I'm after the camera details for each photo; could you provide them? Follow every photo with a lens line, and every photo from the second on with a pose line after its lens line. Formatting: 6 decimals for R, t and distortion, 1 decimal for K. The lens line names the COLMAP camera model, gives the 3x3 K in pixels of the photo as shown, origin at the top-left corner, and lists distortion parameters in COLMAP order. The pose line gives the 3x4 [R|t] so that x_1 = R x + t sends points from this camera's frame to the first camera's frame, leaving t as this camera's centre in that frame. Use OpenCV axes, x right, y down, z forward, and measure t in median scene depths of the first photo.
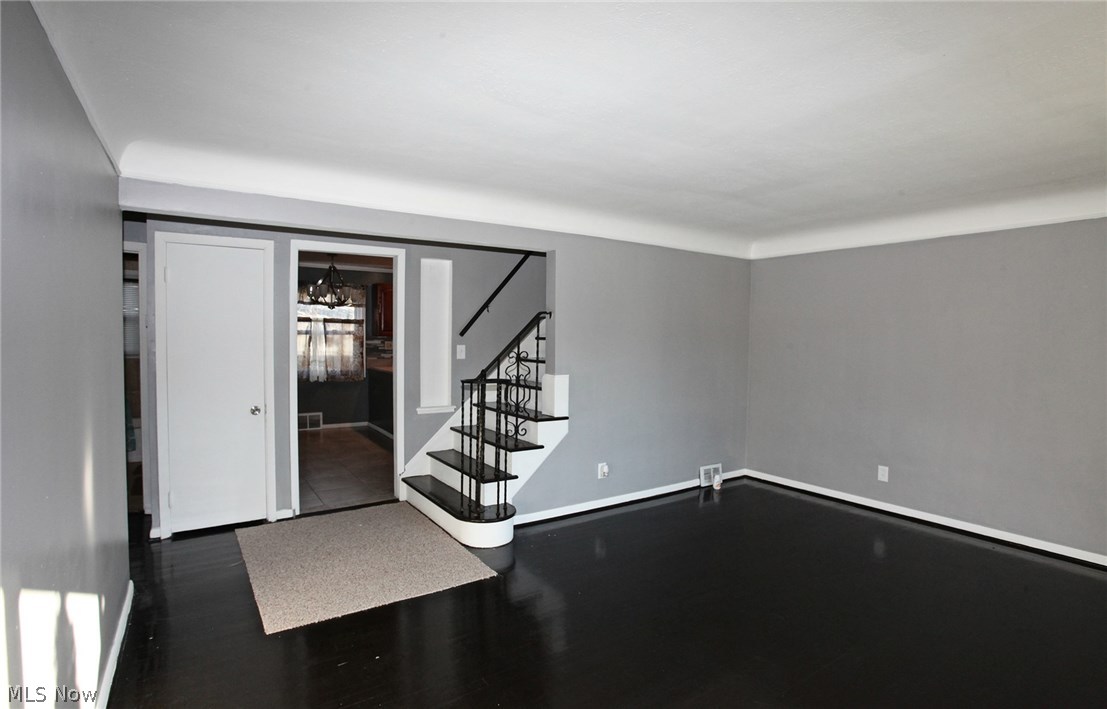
lens RADIAL K [[534.2, 0, 552.5], [0, 534.2, 365.7], [0, 0, 1]] dist [-0.056021, 0.000193]
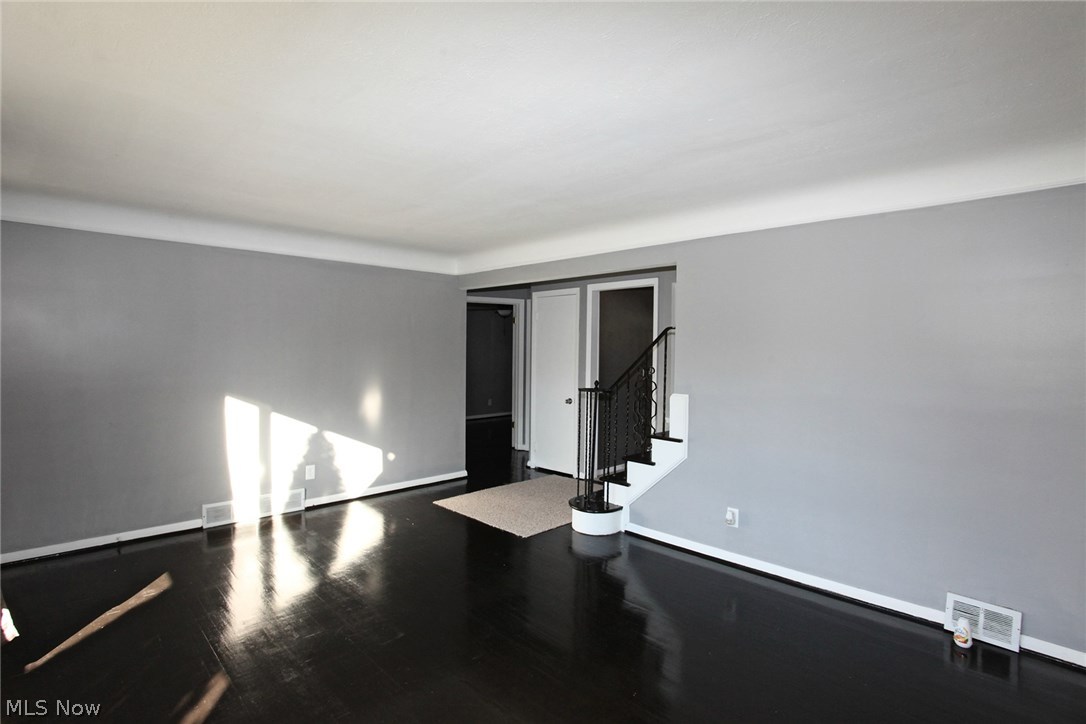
lens RADIAL K [[529.9, 0, 542.1], [0, 529.9, 362.9], [0, 0, 1]] dist [-0.079812, 0.037593]
pose [[0.181866, 0.016820, -0.983179, 0.912888], [-0.055064, 0.998459, 0.006896, -0.031541], [0.981780, 0.052884, 0.182512, 0.620739]]
